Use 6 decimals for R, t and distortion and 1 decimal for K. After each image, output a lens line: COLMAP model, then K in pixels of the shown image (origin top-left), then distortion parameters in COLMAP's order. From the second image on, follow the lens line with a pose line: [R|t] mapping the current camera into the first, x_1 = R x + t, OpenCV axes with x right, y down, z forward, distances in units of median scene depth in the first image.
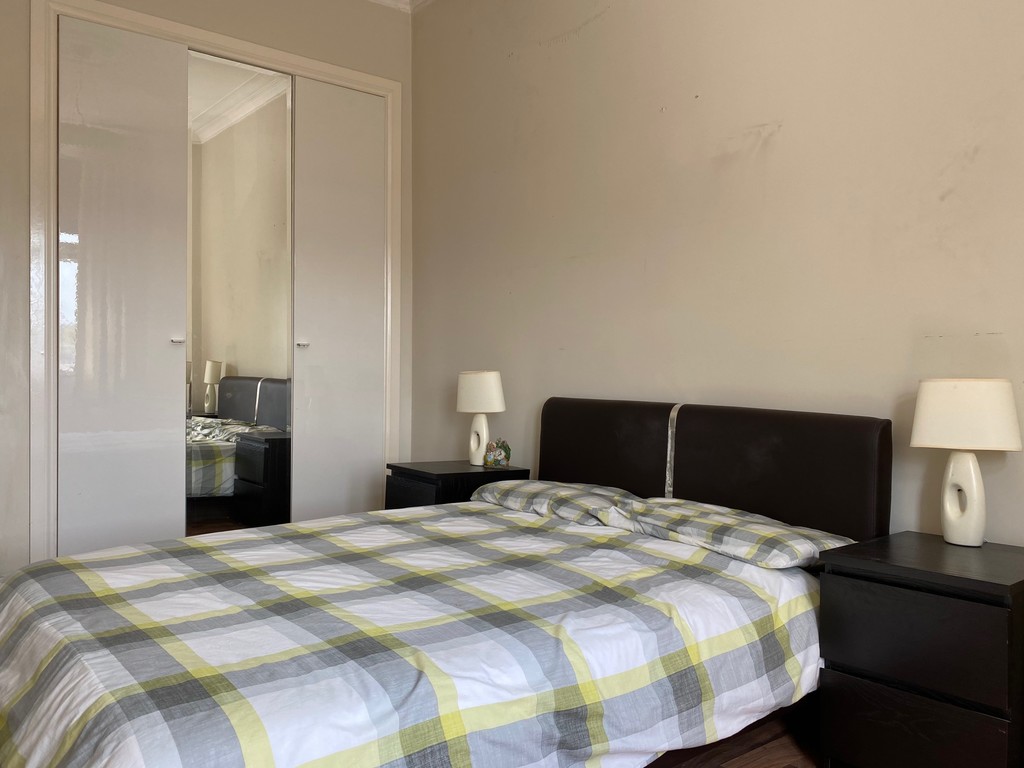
lens RADIAL K [[777.1, 0, 512.0], [0, 777.1, 384.0], [0, 0, 1]] dist [0.093046, -0.156057]
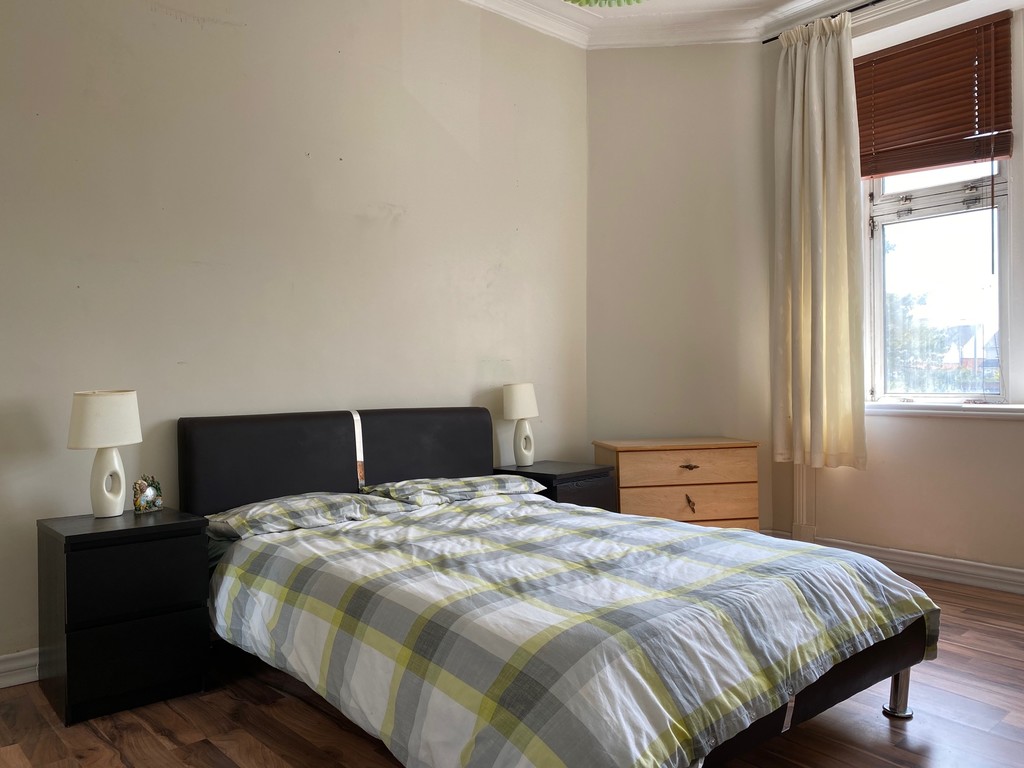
lens RADIAL K [[777.1, 0, 512.0], [0, 777.1, 384.0], [0, 0, 1]] dist [0.093046, -0.156057]
pose [[-0.055776, -0.035040, 0.997828, -1.089305], [0.021371, 0.999113, 0.036280, -0.058191], [-0.998215, 0.023349, -0.054978, 0.872362]]
